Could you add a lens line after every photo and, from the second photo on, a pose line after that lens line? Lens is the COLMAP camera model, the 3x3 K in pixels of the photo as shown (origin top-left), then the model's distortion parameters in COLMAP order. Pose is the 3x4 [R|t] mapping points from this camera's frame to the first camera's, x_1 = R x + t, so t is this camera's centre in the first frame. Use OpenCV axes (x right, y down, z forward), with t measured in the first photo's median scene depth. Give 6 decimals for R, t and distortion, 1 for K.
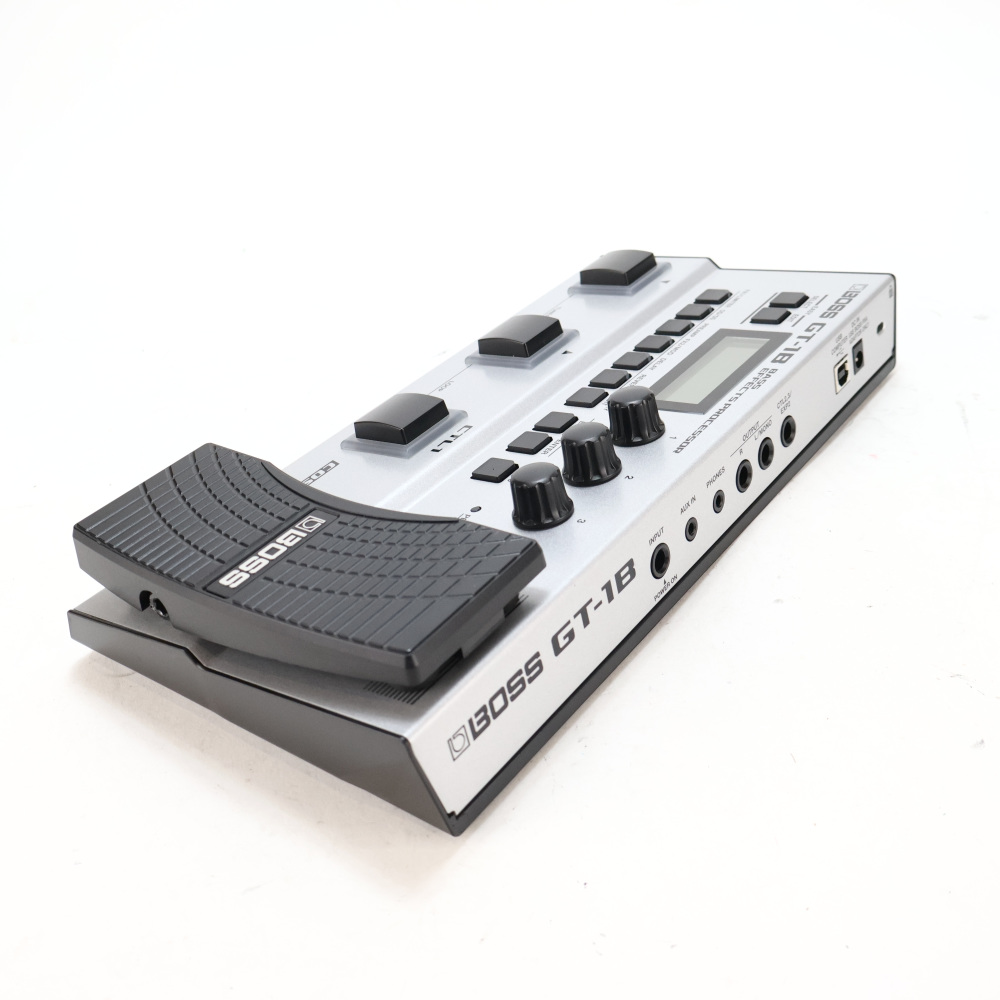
lens RADIAL K [[1189.2, 0, 500.0], [0, 1189.2, 500.0], [0, 0, 1]] dist [-0.021803, -0.005323]
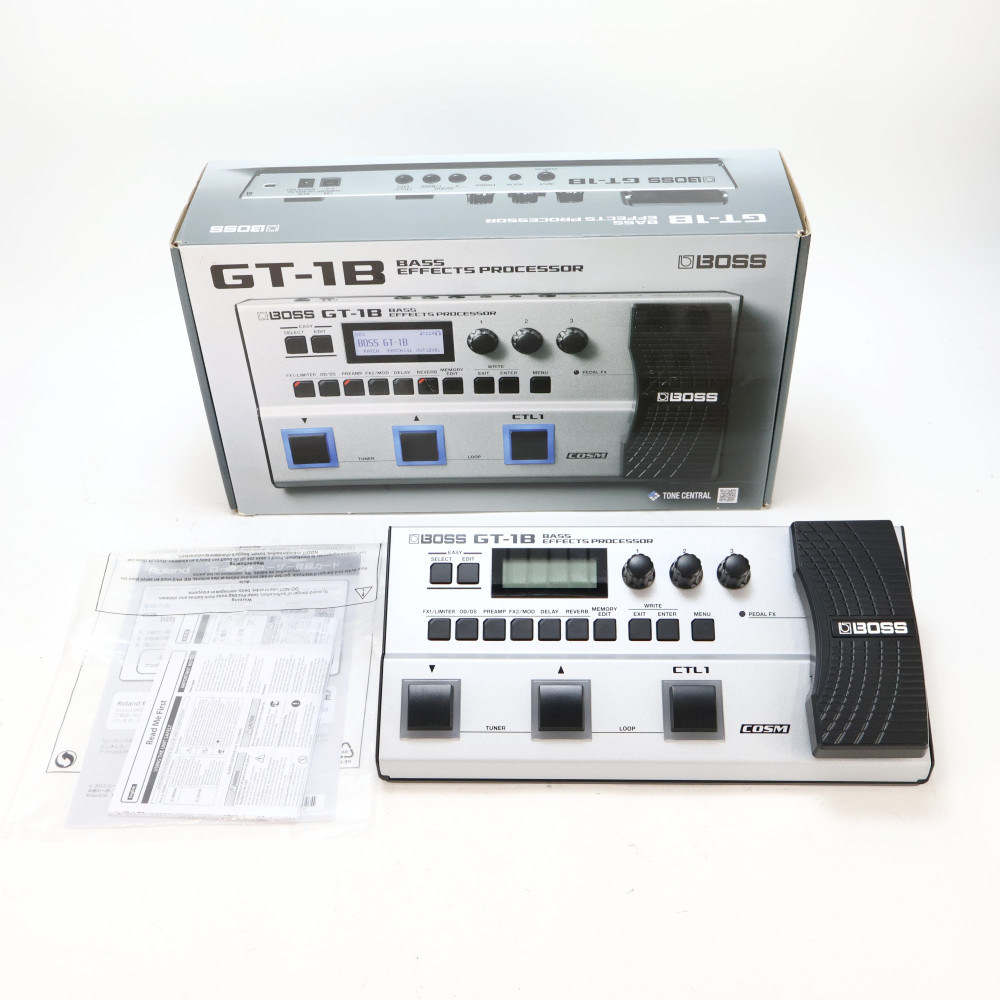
lens RADIAL K [[1245.2, 0, 500.0], [0, 1245.2, 500.0], [0, 0, 1]] dist [0.001544, 0.019167]
pose [[-0.582709, -0.623178, 0.521632, -0.592864], [0.528571, 0.196933, 0.825730, -1.544888], [-0.617304, 0.756879, 0.214639, 0.607081]]
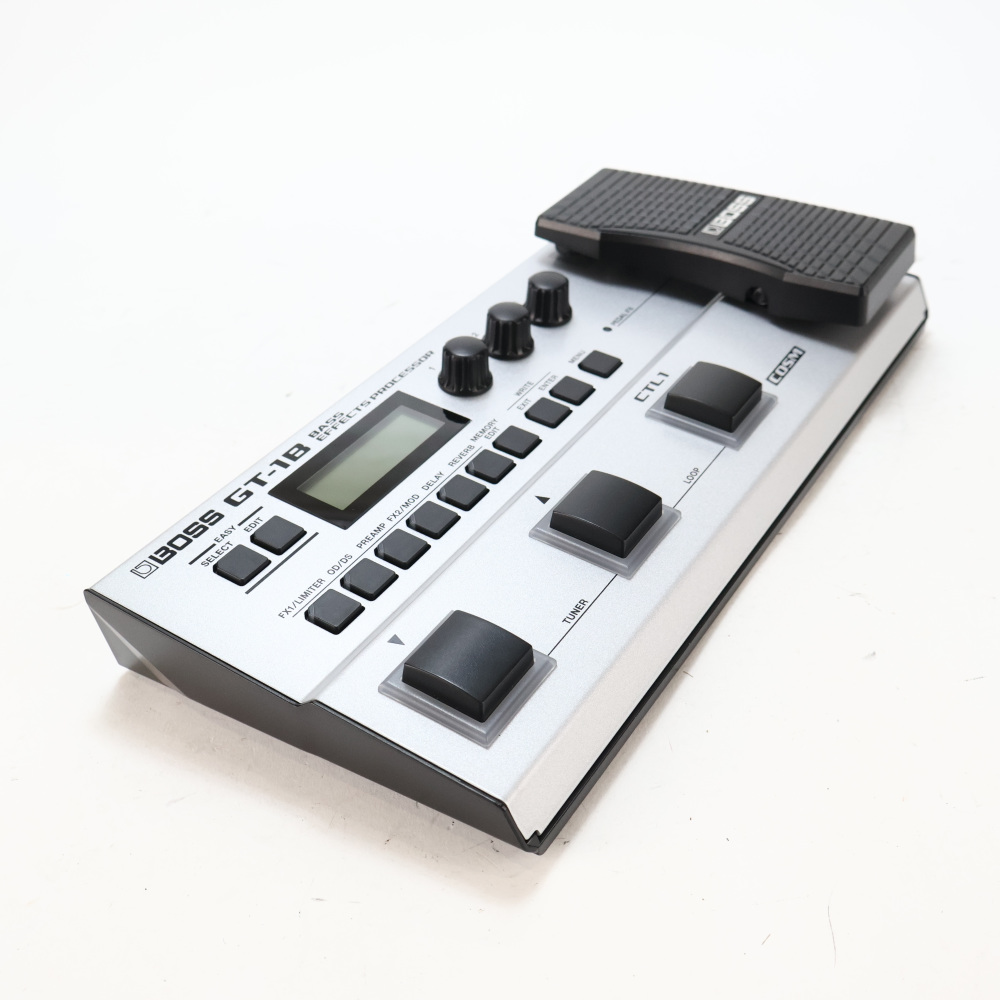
lens RADIAL K [[1245.2, 0, 500.0], [0, 1245.2, 500.0], [0, 0, 1]] dist [0.001544, 0.019167]
pose [[-0.975303, 0.212399, 0.060595, 0.039307], [0.134018, 0.351004, 0.926734, -0.940820], [0.175568, 0.911967, -0.370800, 1.388012]]
